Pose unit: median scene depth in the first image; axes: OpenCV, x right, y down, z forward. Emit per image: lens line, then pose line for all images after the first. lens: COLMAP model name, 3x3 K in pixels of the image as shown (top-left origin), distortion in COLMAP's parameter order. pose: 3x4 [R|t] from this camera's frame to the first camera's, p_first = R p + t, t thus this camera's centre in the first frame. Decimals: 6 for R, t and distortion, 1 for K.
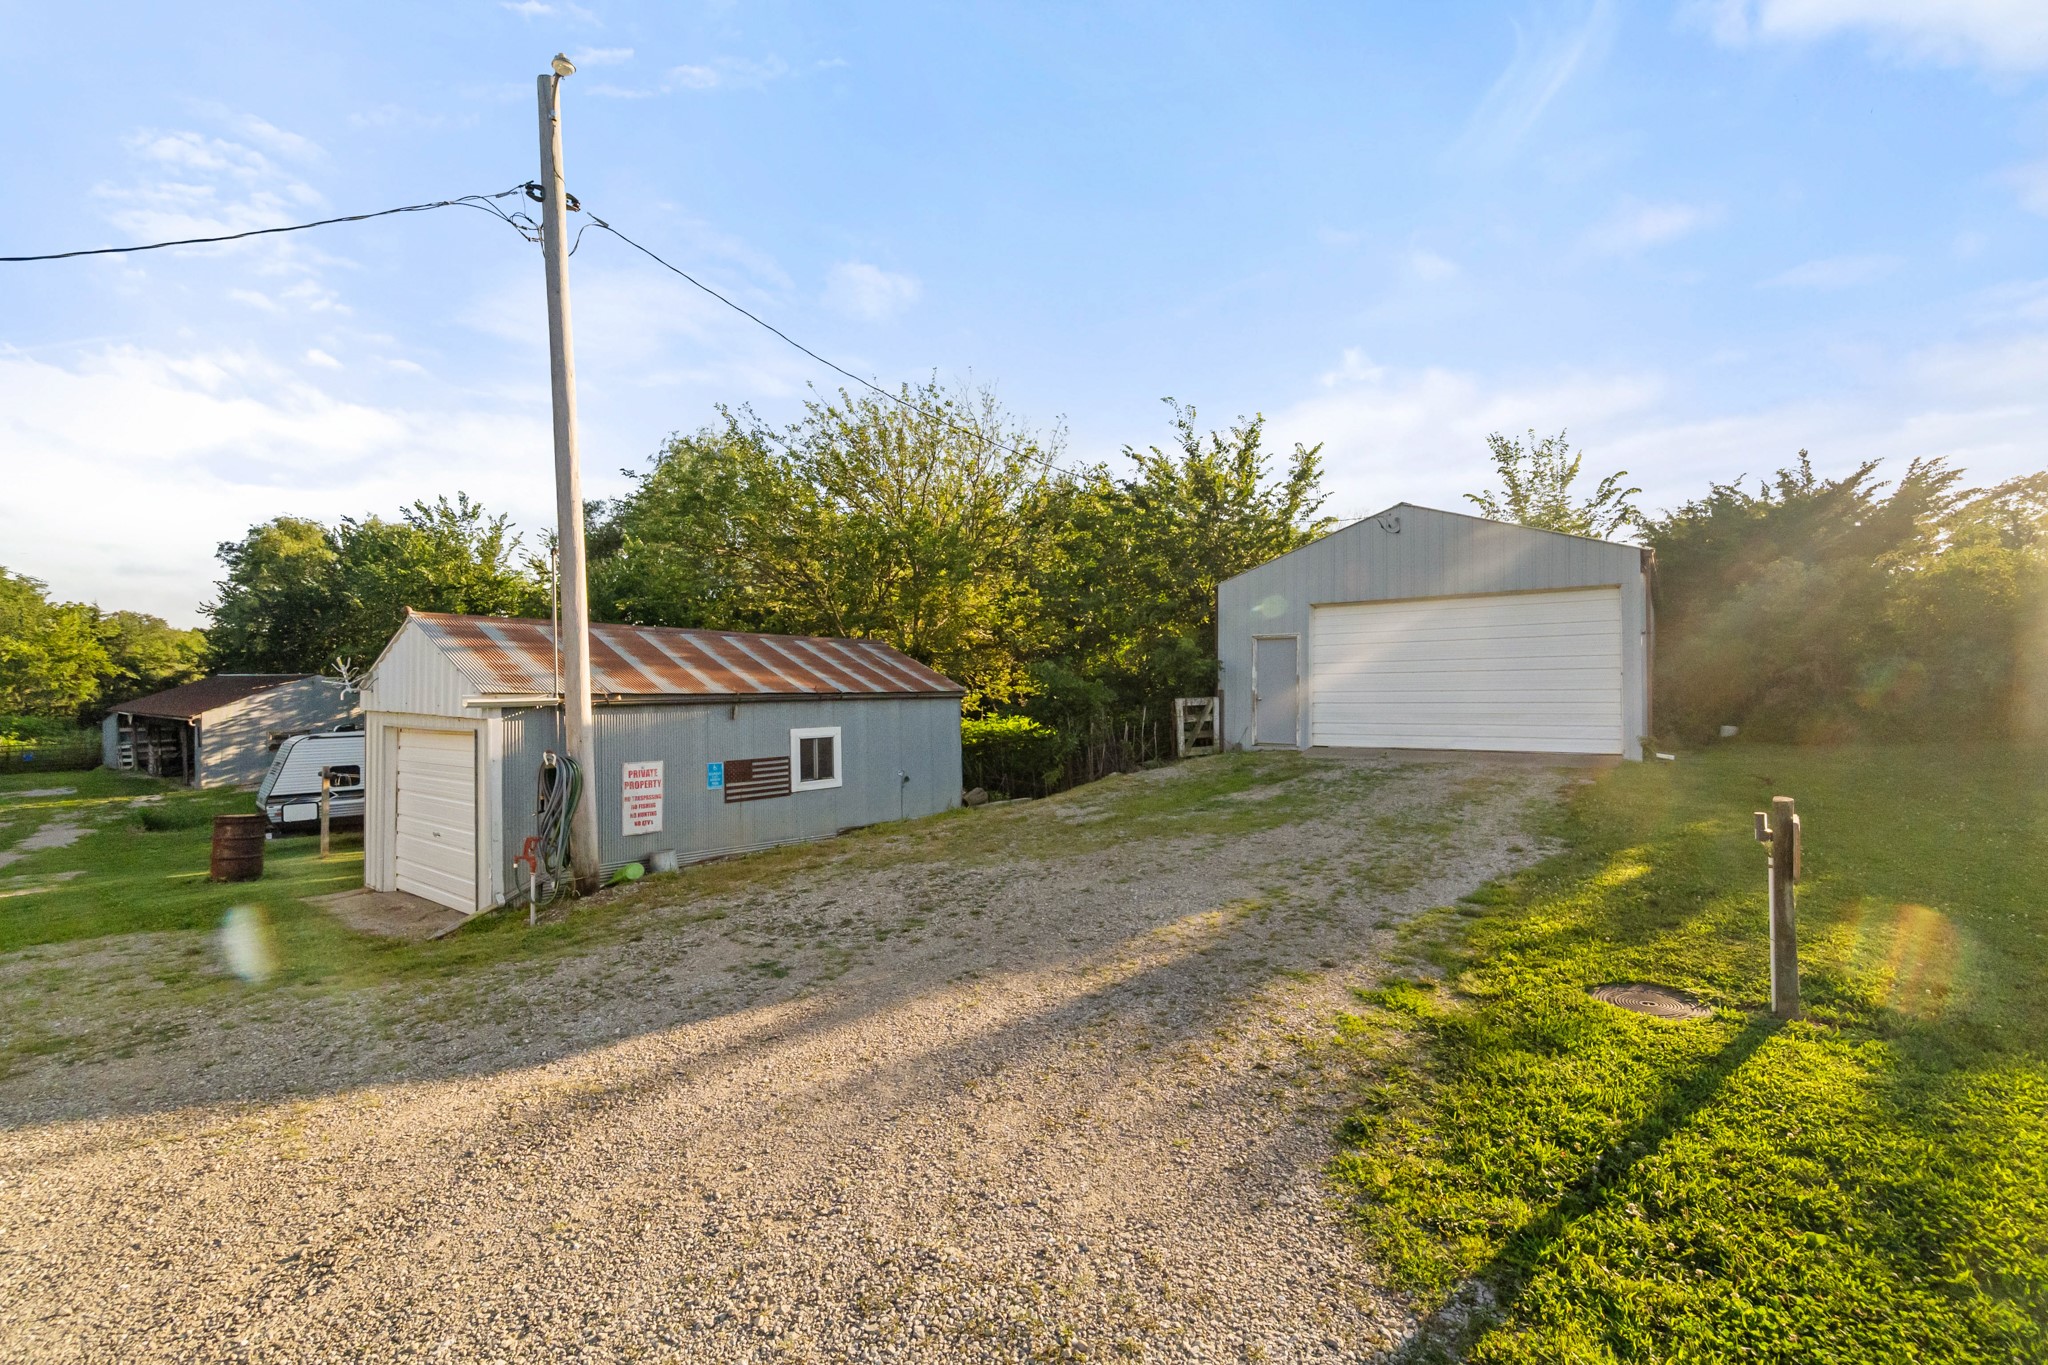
lens RADIAL K [[885.7, 0, 1019.3], [0, 885.7, 690.2], [0, 0, 1]] dist [-0.000732, 0.000567]
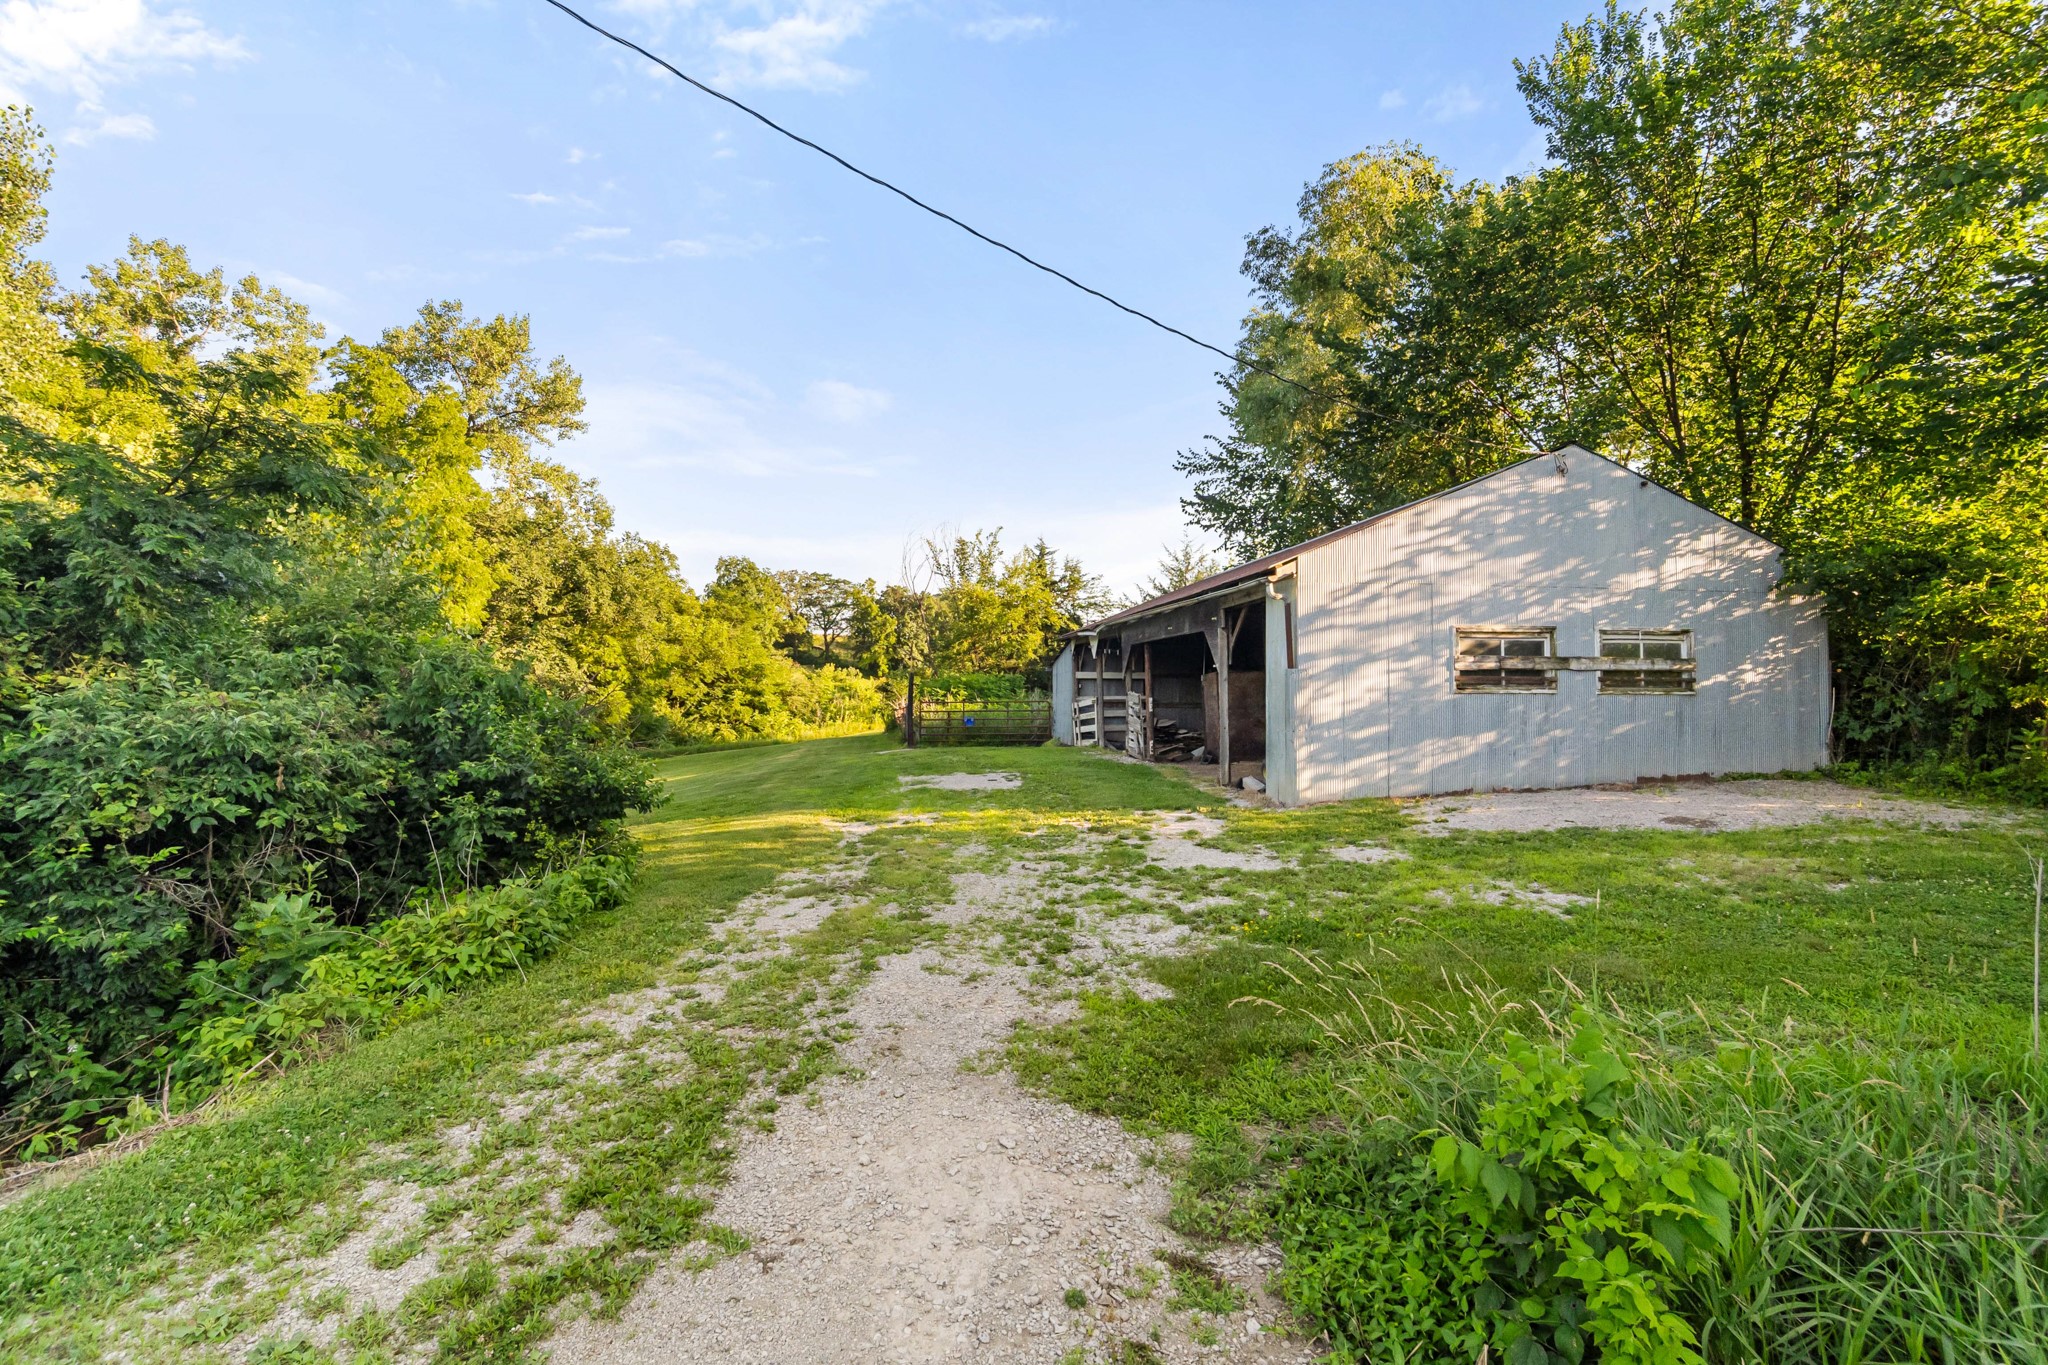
lens RADIAL K [[916.2, 0, 1024.0], [0, 916.2, 682.5], [0, 0, 1]] dist [-0.015625, 0.000067]
pose [[0.684892, -0.013946, -0.728512, -0.745199], [-0.006544, 0.999659, -0.025289, 0.077149], [0.728616, 0.022088, 0.684567, 0.701522]]
